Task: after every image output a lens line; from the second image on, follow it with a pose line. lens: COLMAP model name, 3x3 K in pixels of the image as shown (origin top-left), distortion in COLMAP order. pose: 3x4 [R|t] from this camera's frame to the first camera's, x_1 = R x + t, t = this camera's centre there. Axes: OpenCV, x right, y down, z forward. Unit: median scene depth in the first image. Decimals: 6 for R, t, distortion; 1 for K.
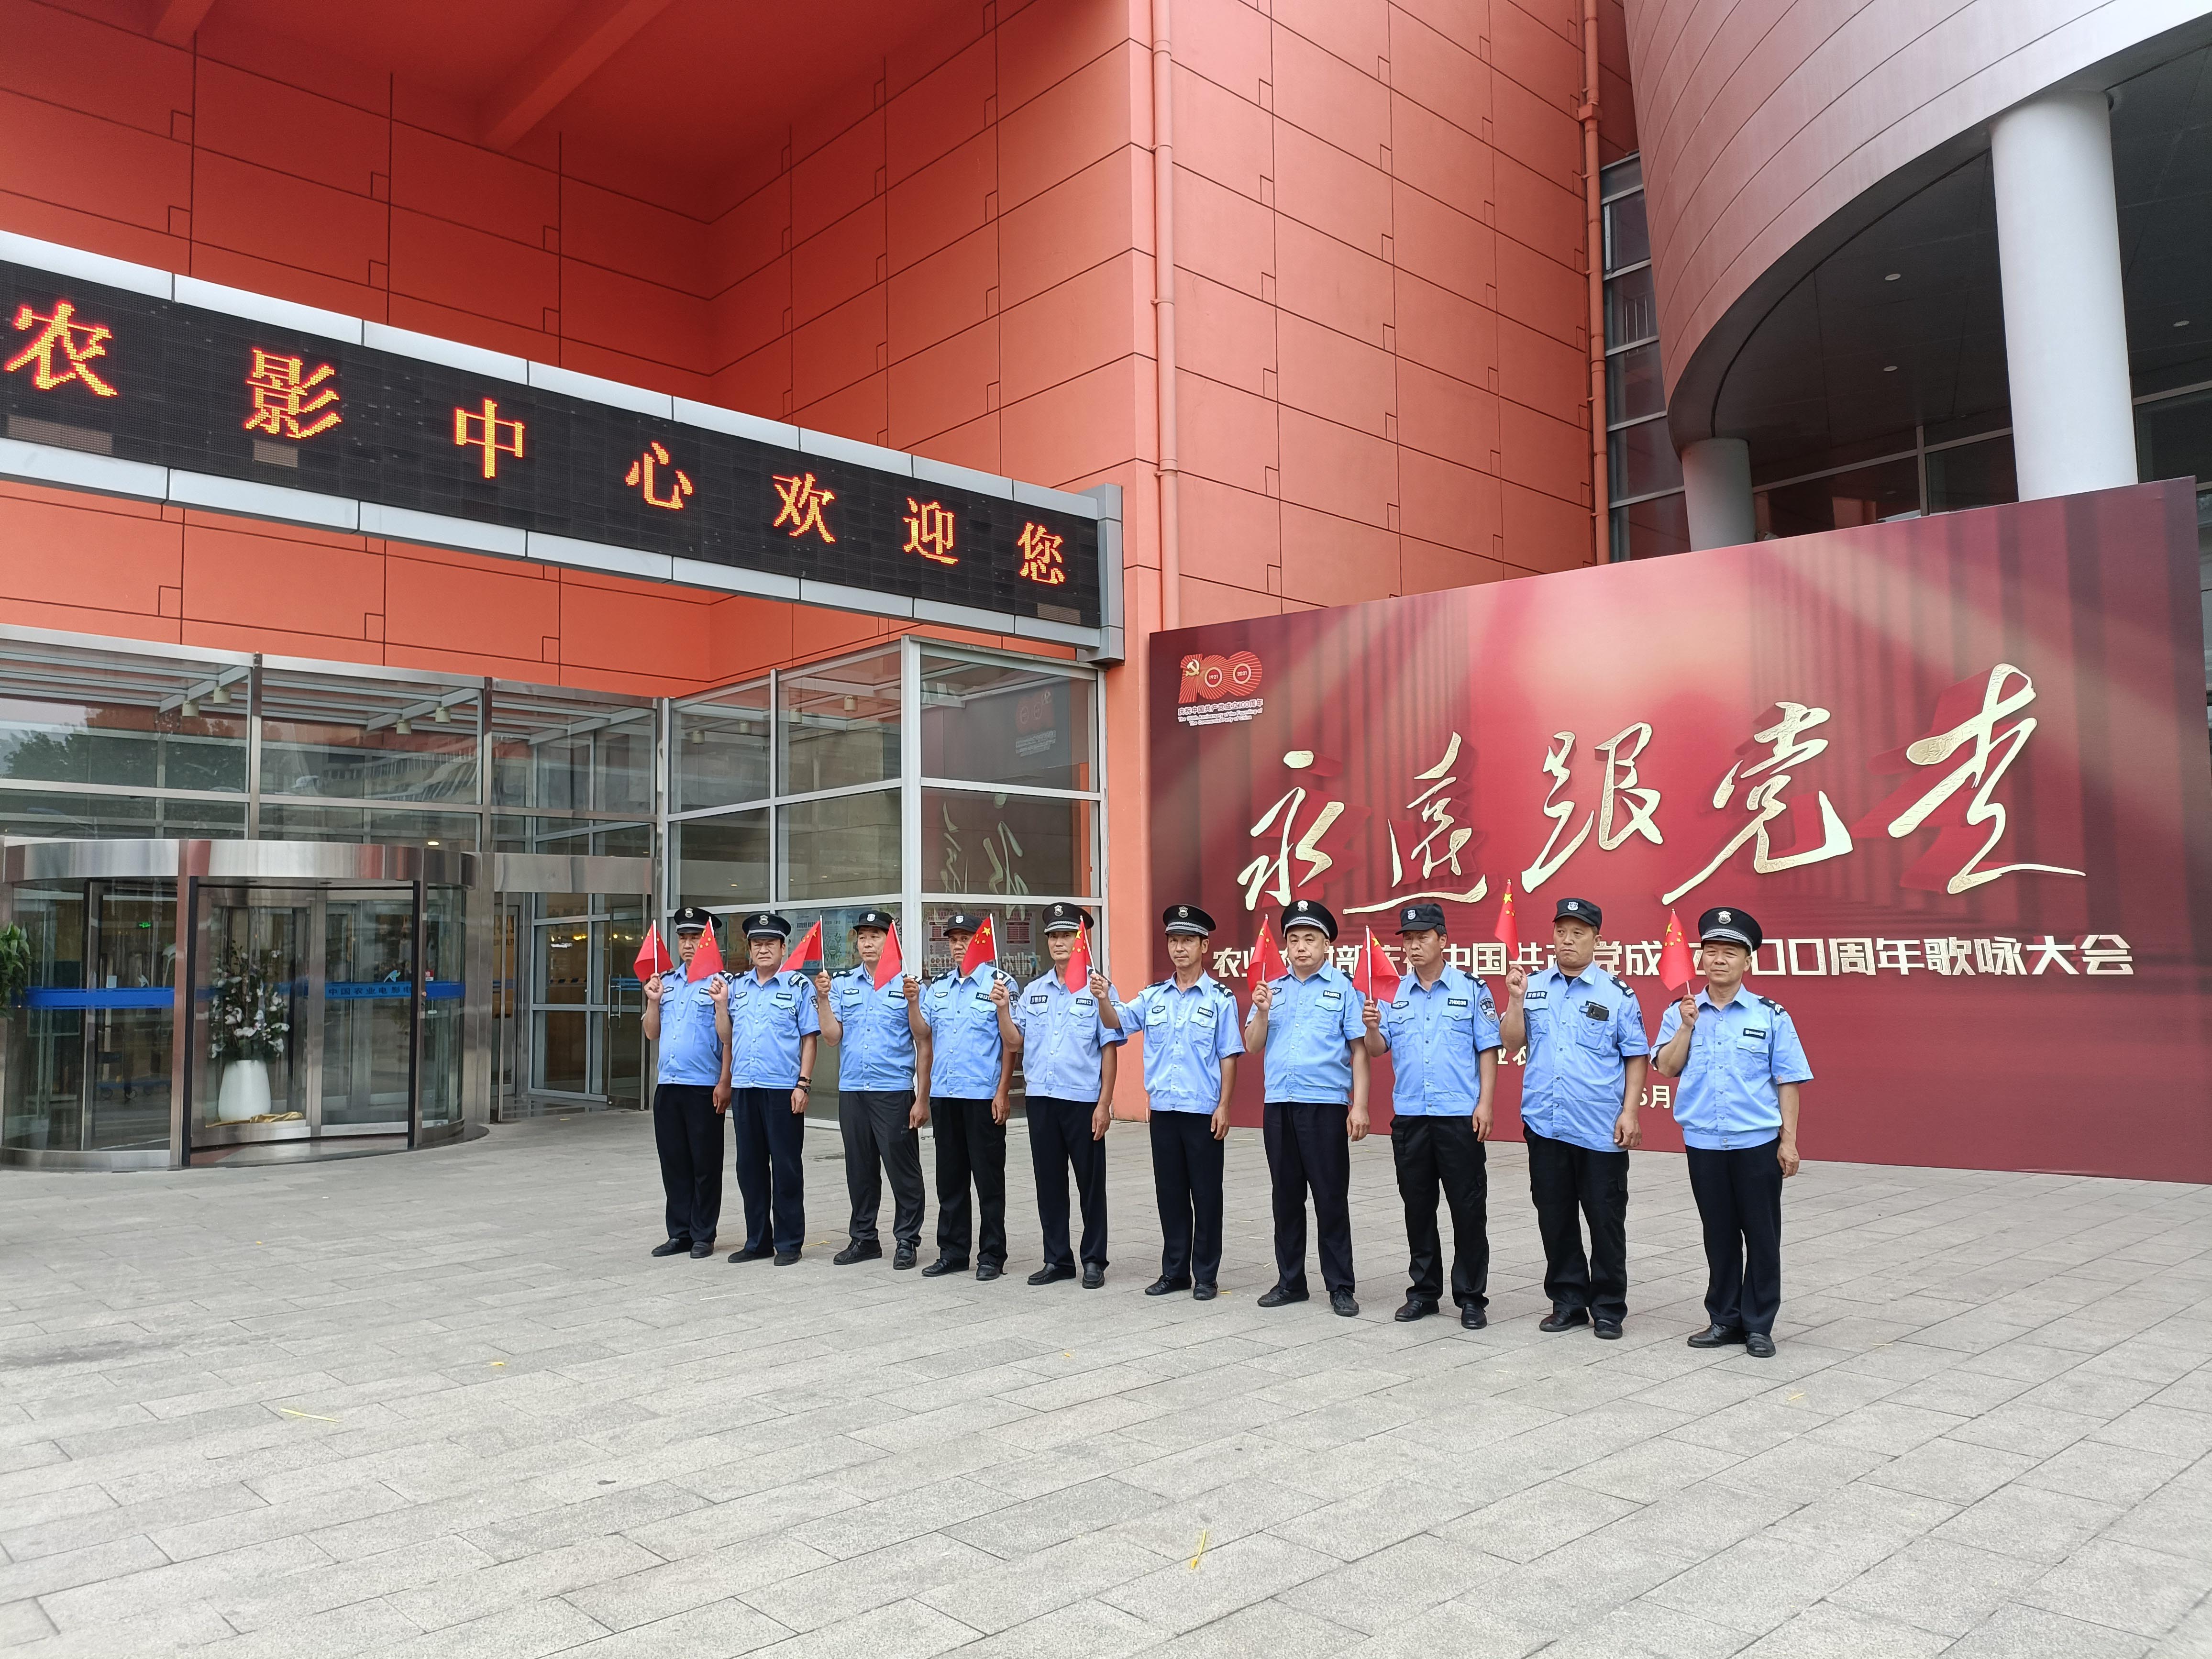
lens RADIAL K [[1620.7, 0, 1110.1], [0, 1620.7, 837.9], [0, 0, 1]] dist [0.077900, -0.079607]
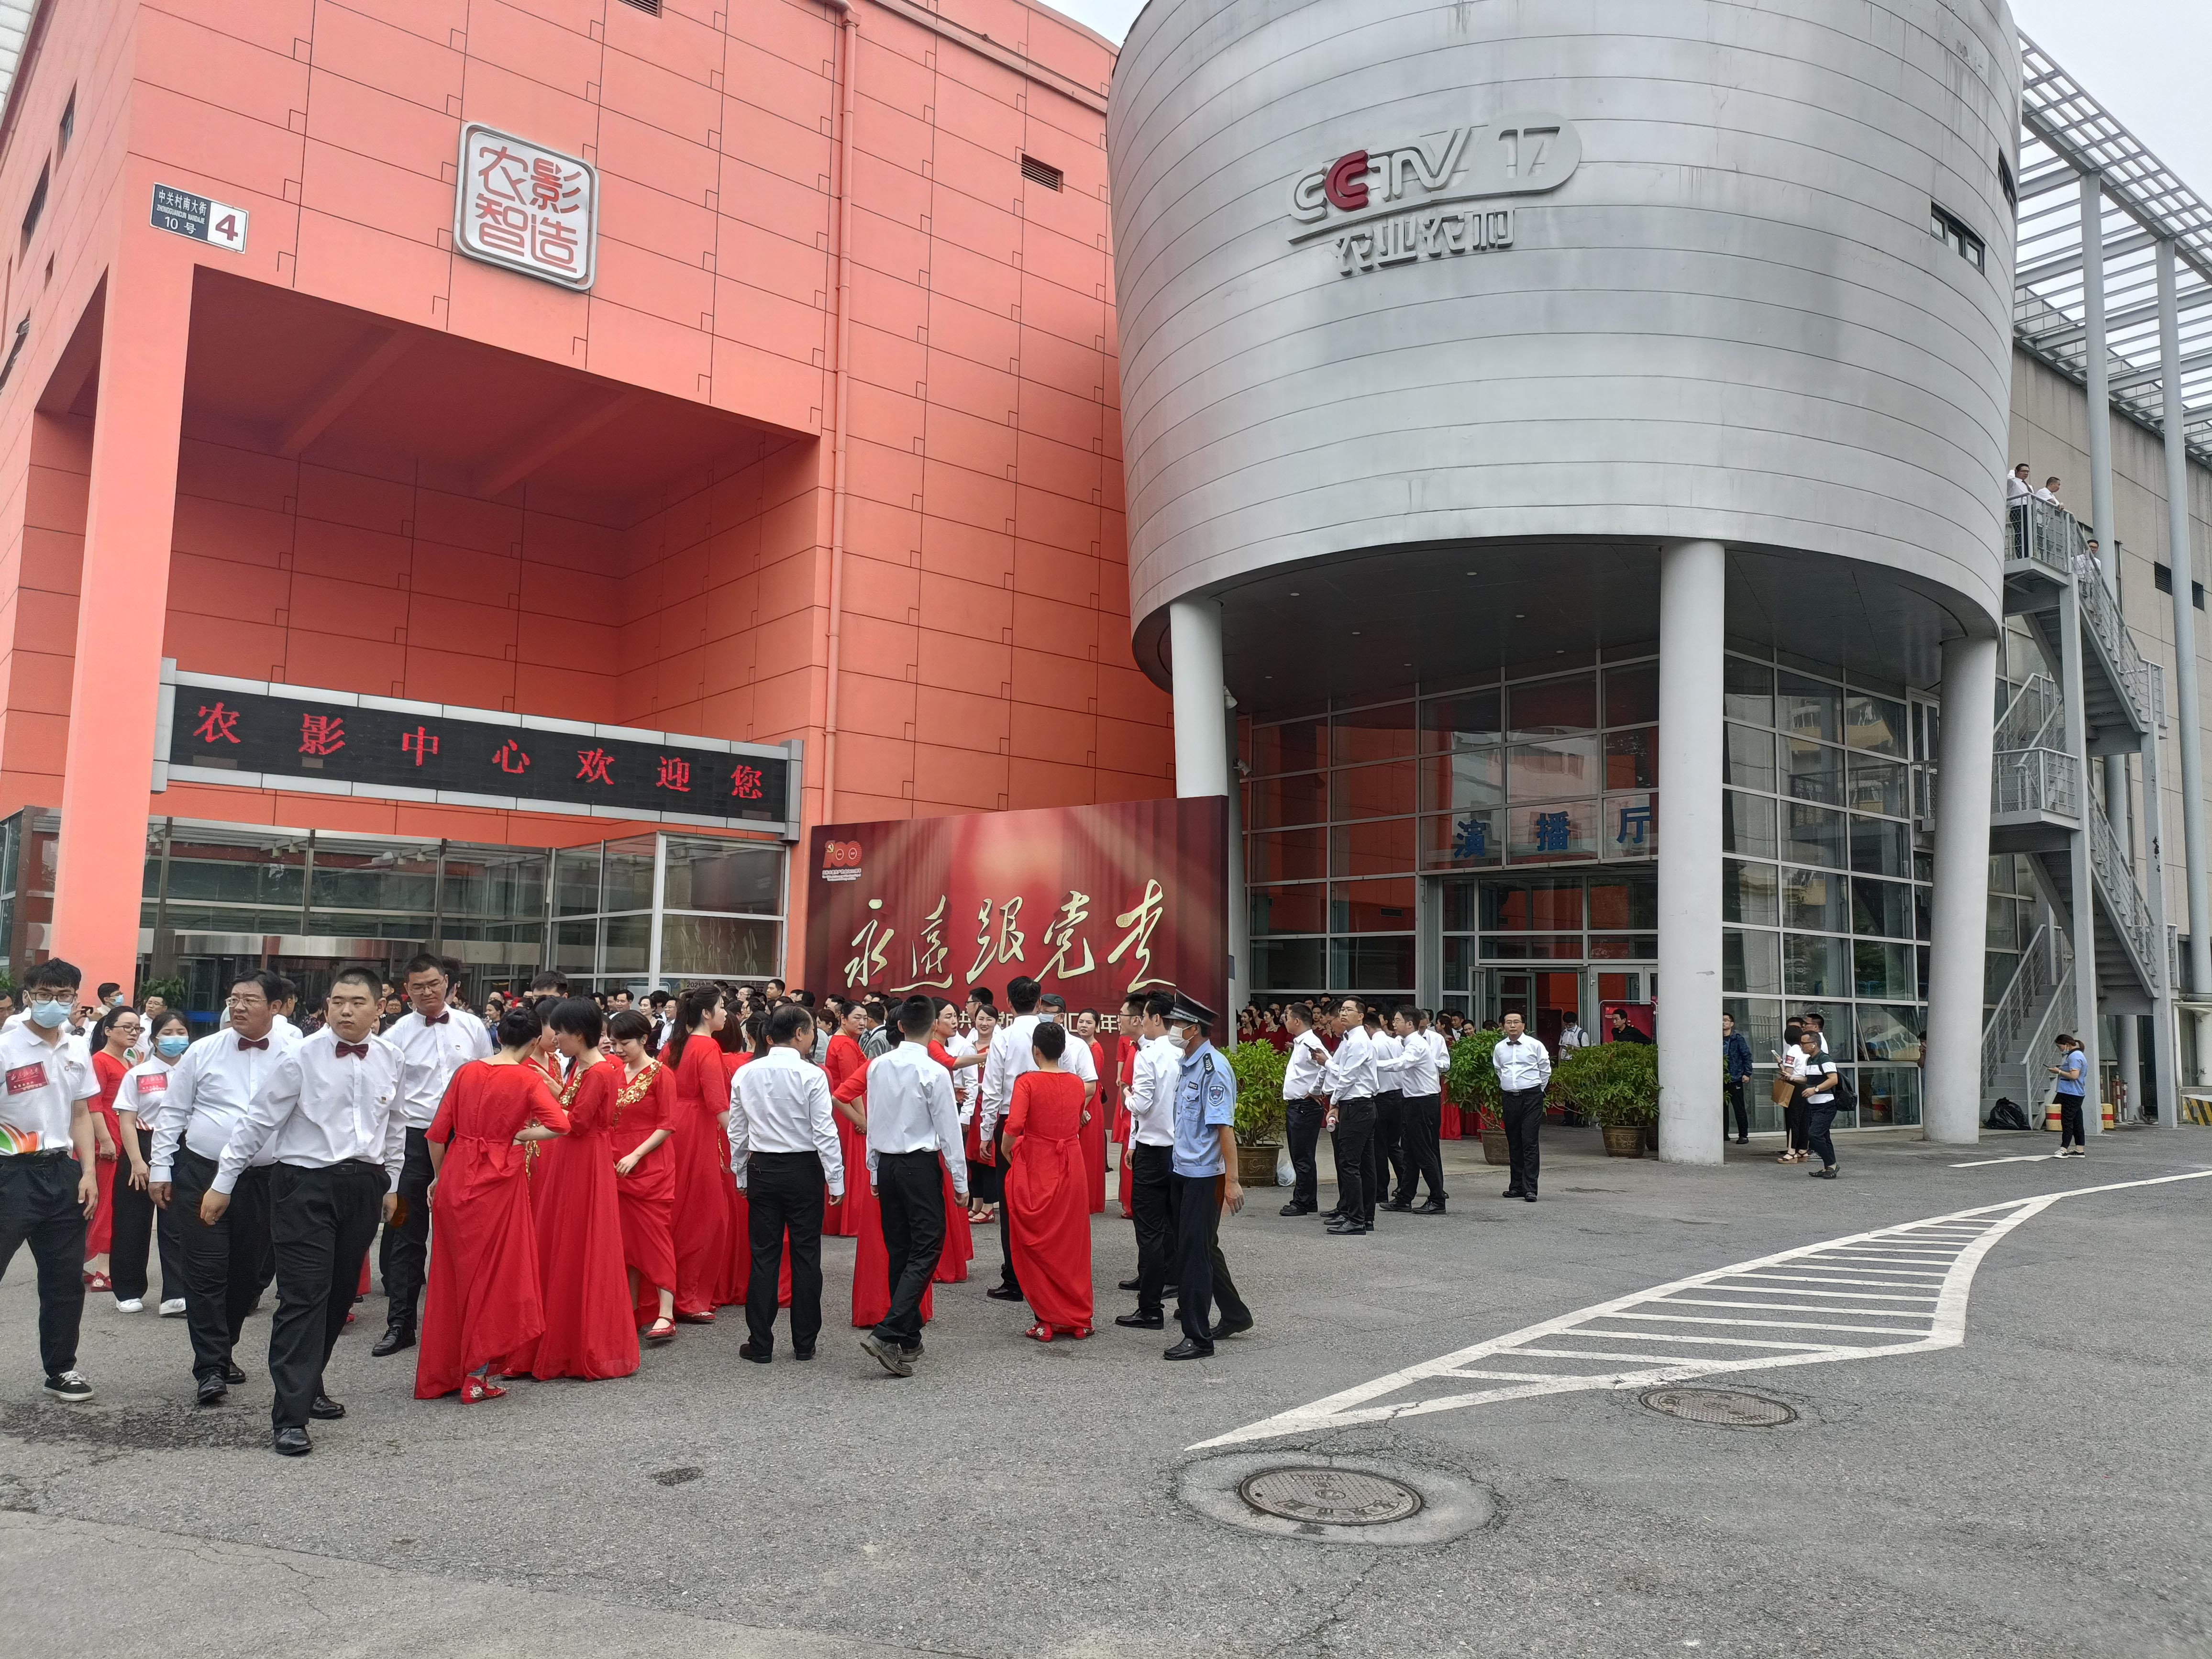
lens RADIAL K [[1625.7, 0, 1106.0], [0, 1625.7, 829.5], [0, 0, 1]] dist [0.081373, -0.089886]
pose [[0.997894, 0.026699, -0.059118, 0.520551], [-0.028799, 0.998974, -0.034947, -0.082594], [0.058125, 0.036576, 0.997639, -0.858127]]
